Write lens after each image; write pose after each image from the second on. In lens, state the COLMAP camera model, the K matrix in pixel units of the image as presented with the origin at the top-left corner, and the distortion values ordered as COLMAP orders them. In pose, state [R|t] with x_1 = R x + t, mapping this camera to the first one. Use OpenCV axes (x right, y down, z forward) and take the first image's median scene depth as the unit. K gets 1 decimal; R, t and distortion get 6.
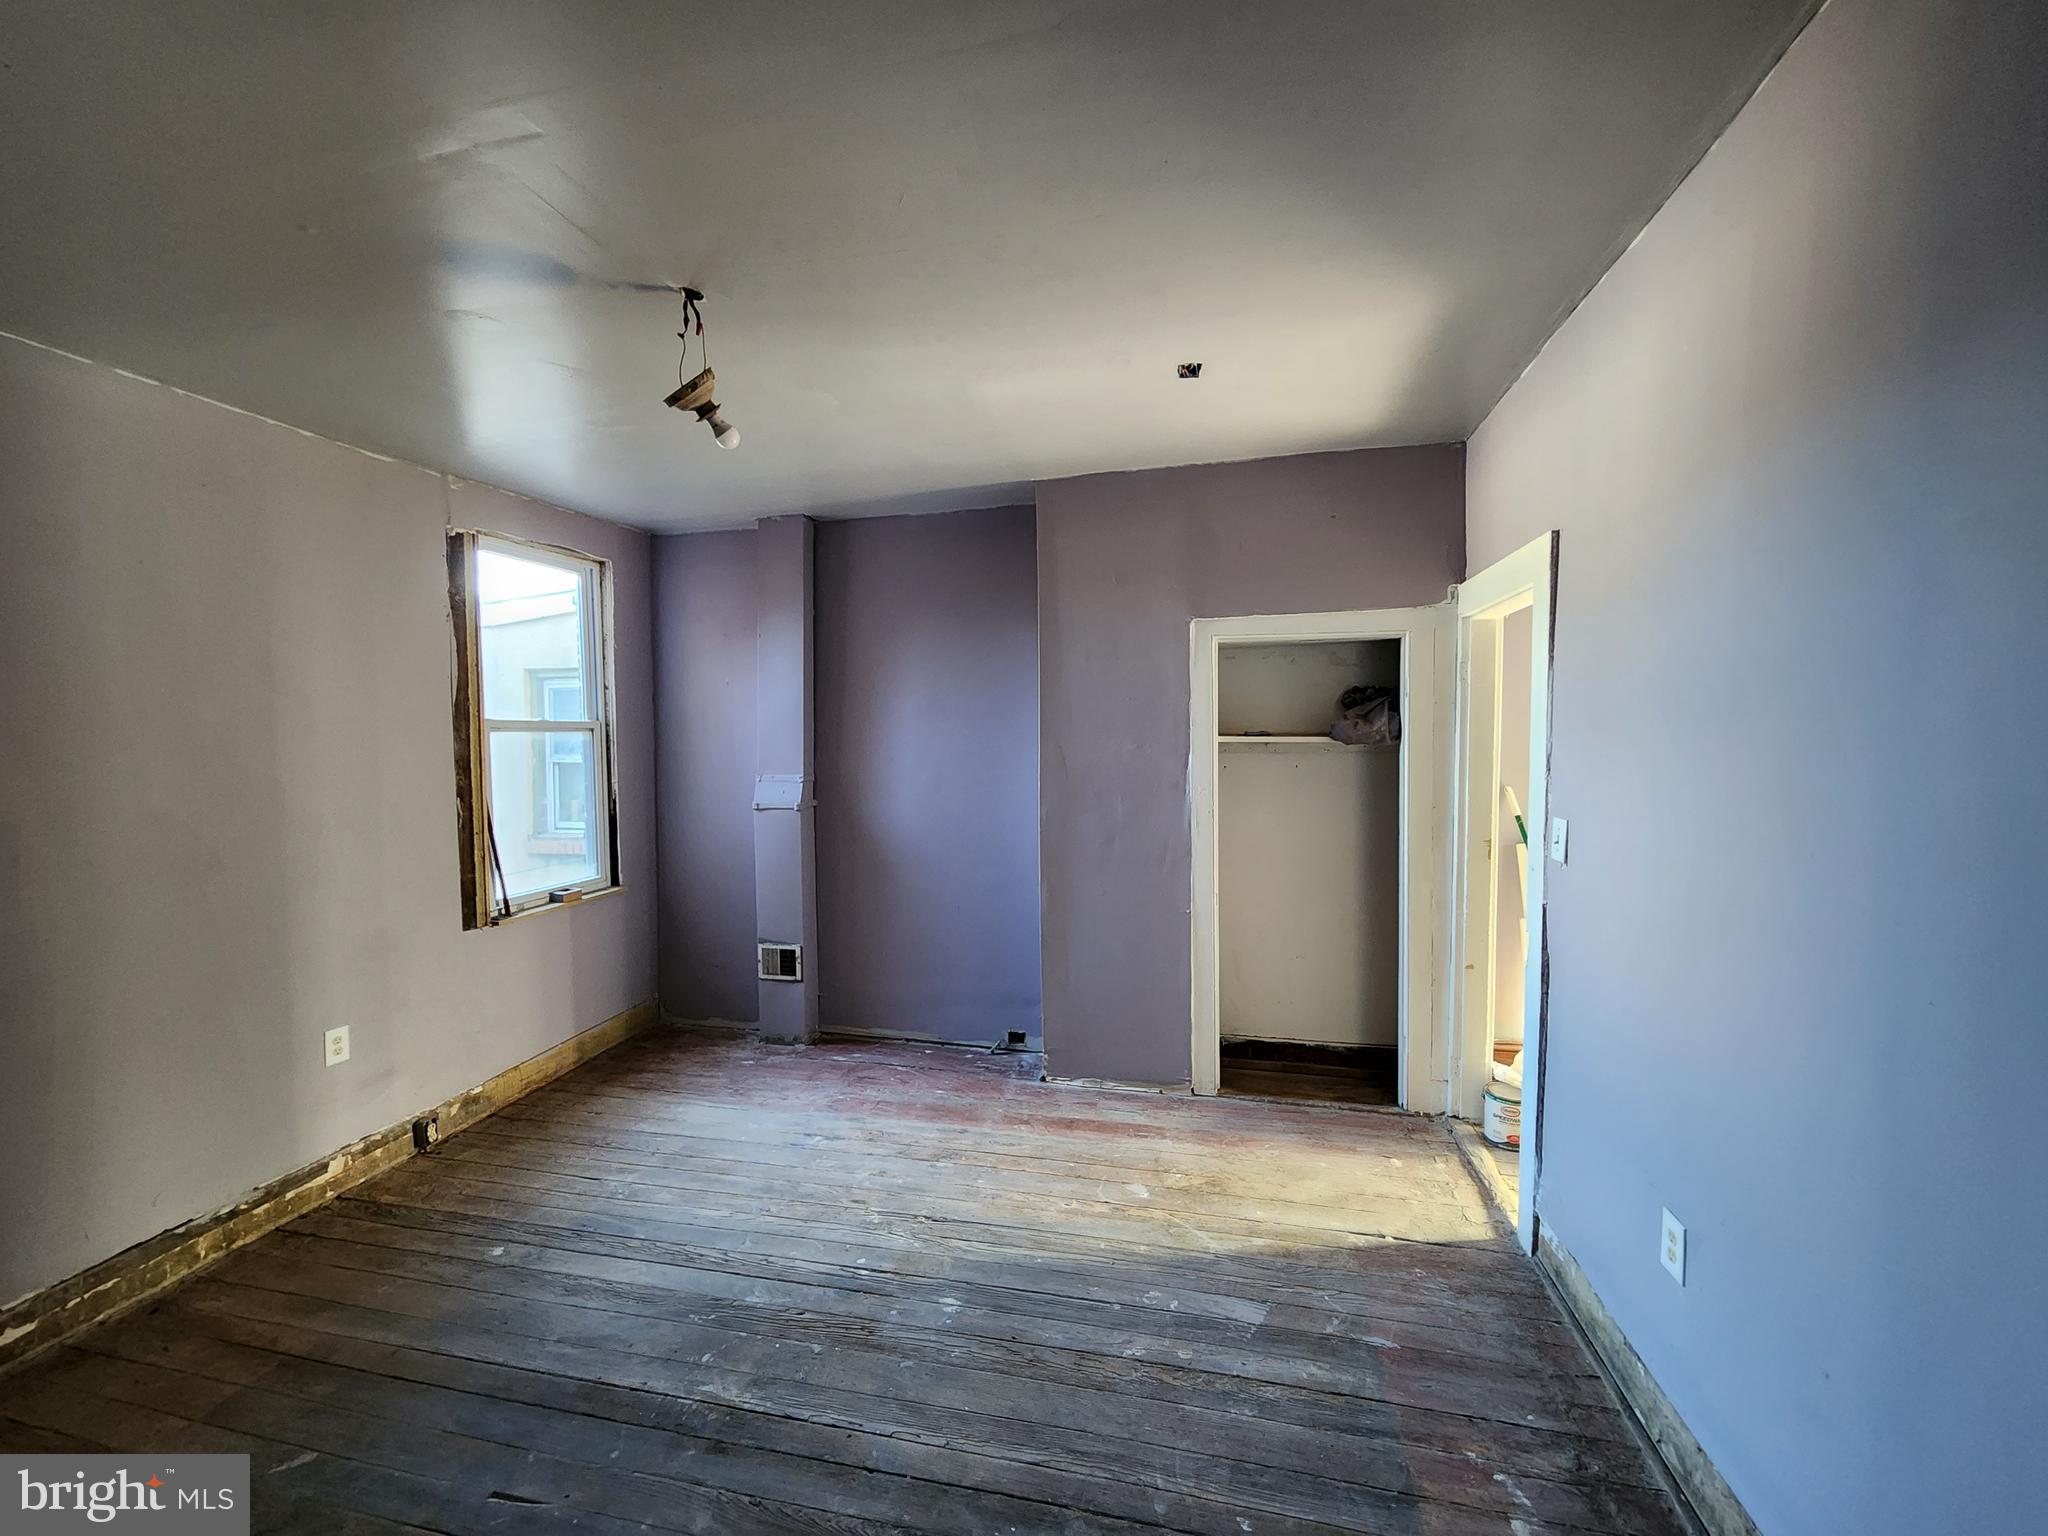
lens RADIAL K [[837.8, 0, 1040.4], [0, 837.8, 768.3], [0, 0, 1]] dist [-0.001477, 0.000074]
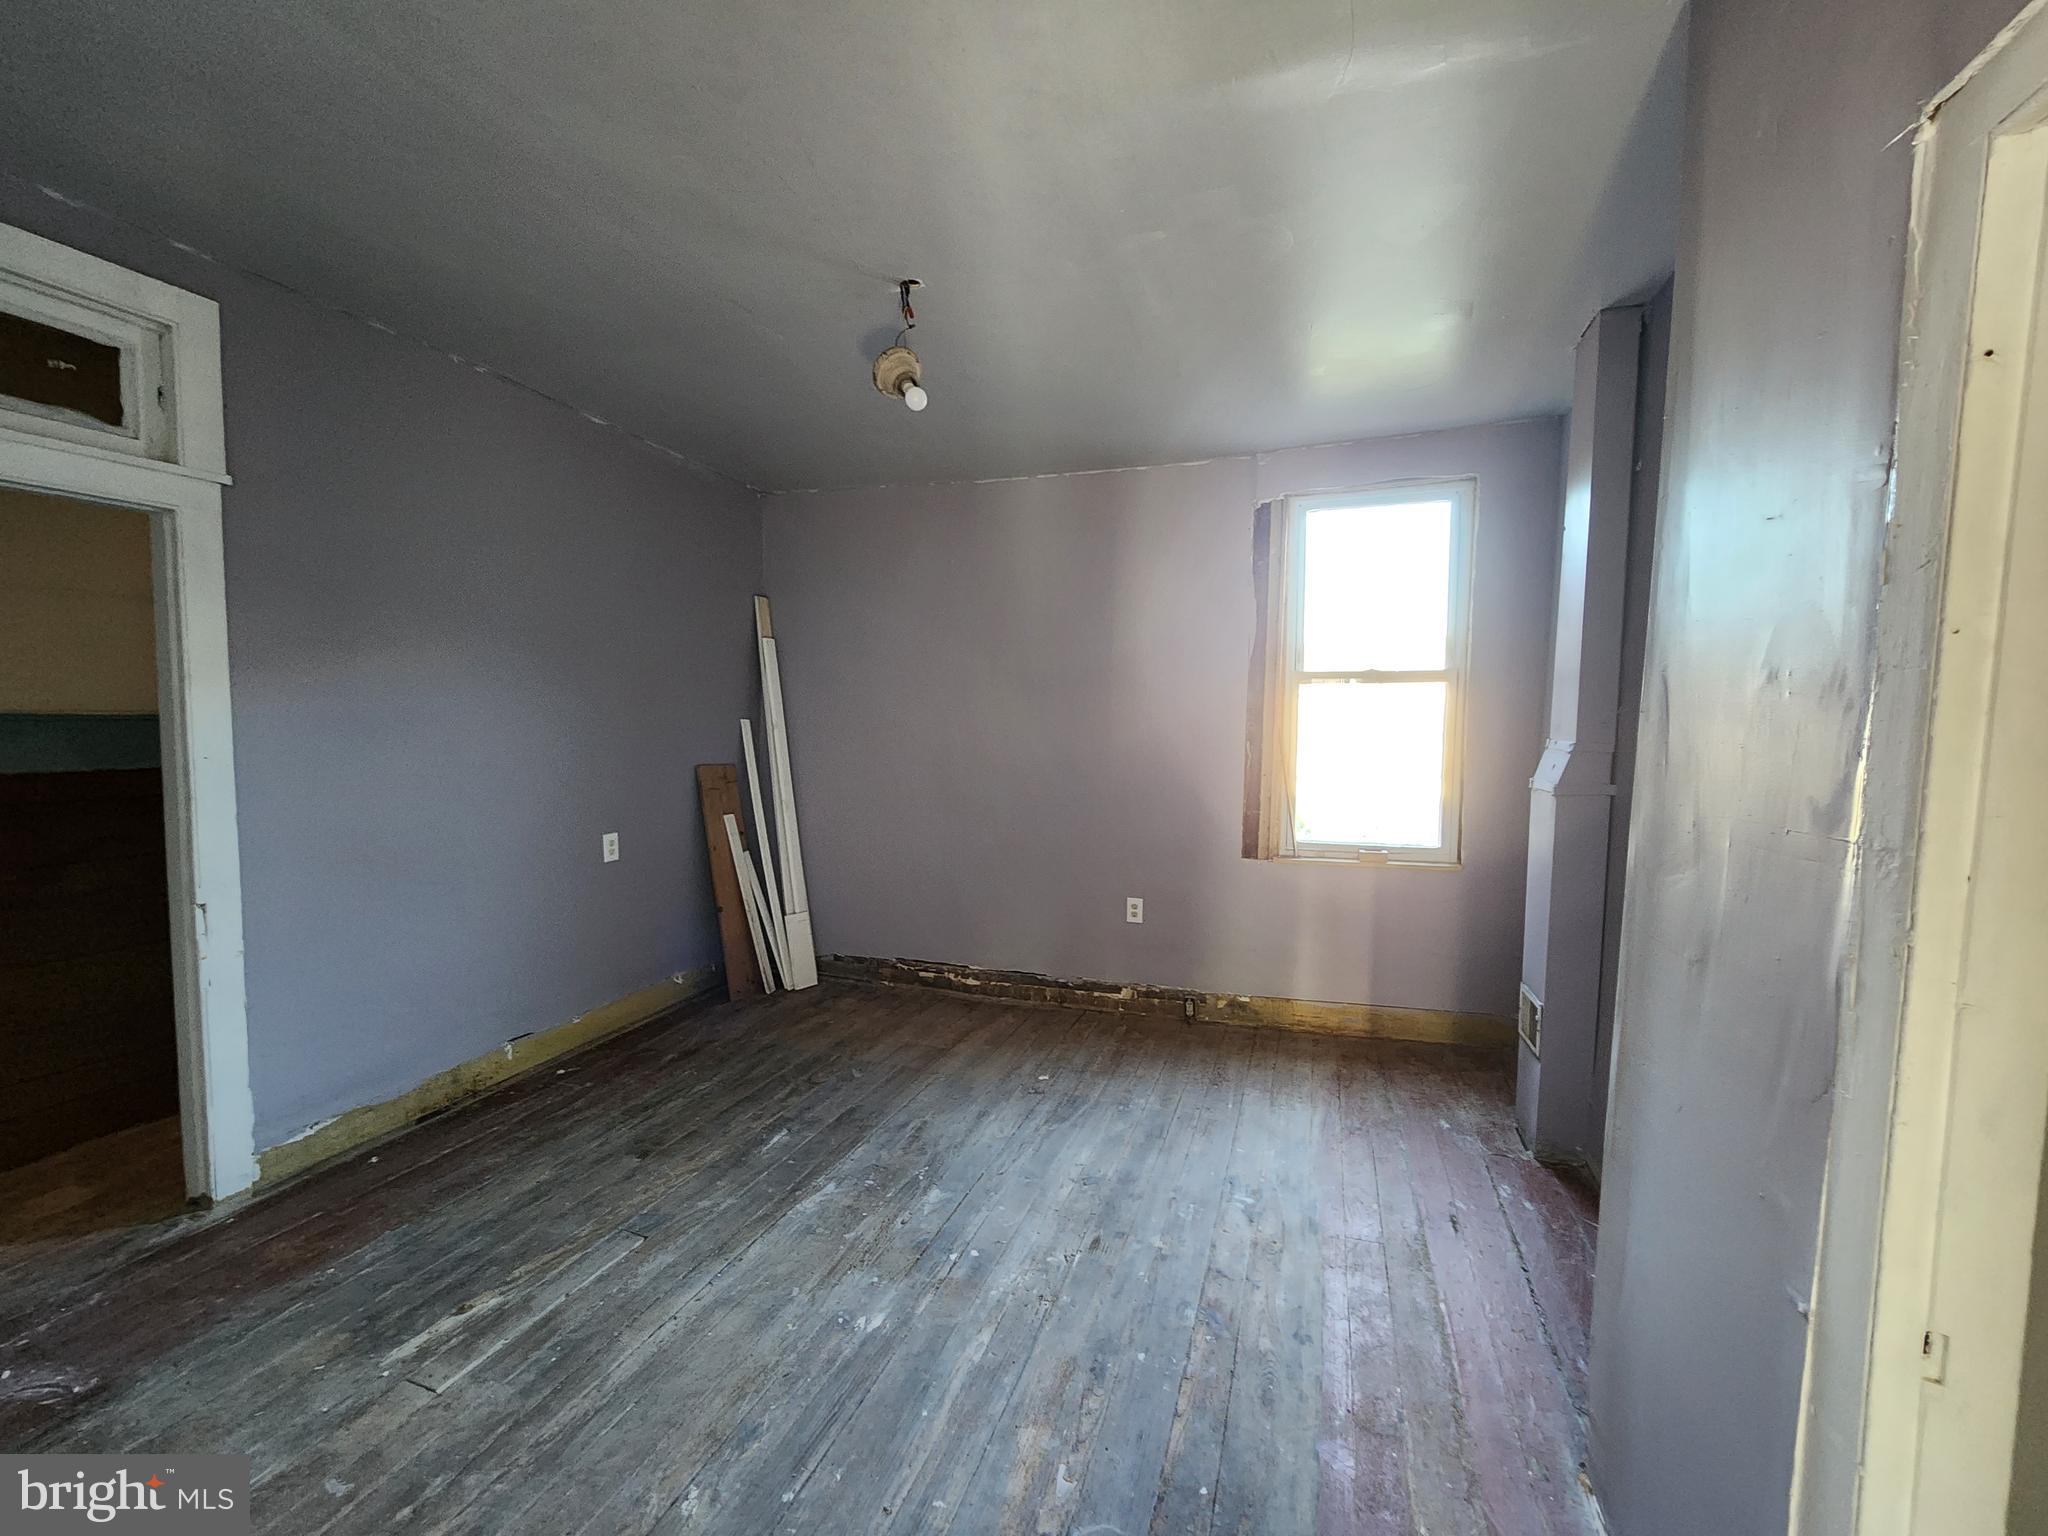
lens RADIAL K [[837.8, 0, 1040.4], [0, 837.8, 768.3], [0, 0, 1]] dist [-0.001477, 0.000074]
pose [[-0.092656, 0.075157, -0.992858, 0.513372], [-0.039706, 0.996075, 0.079106, -0.007934], [0.994906, 0.046752, -0.089308, 0.905972]]
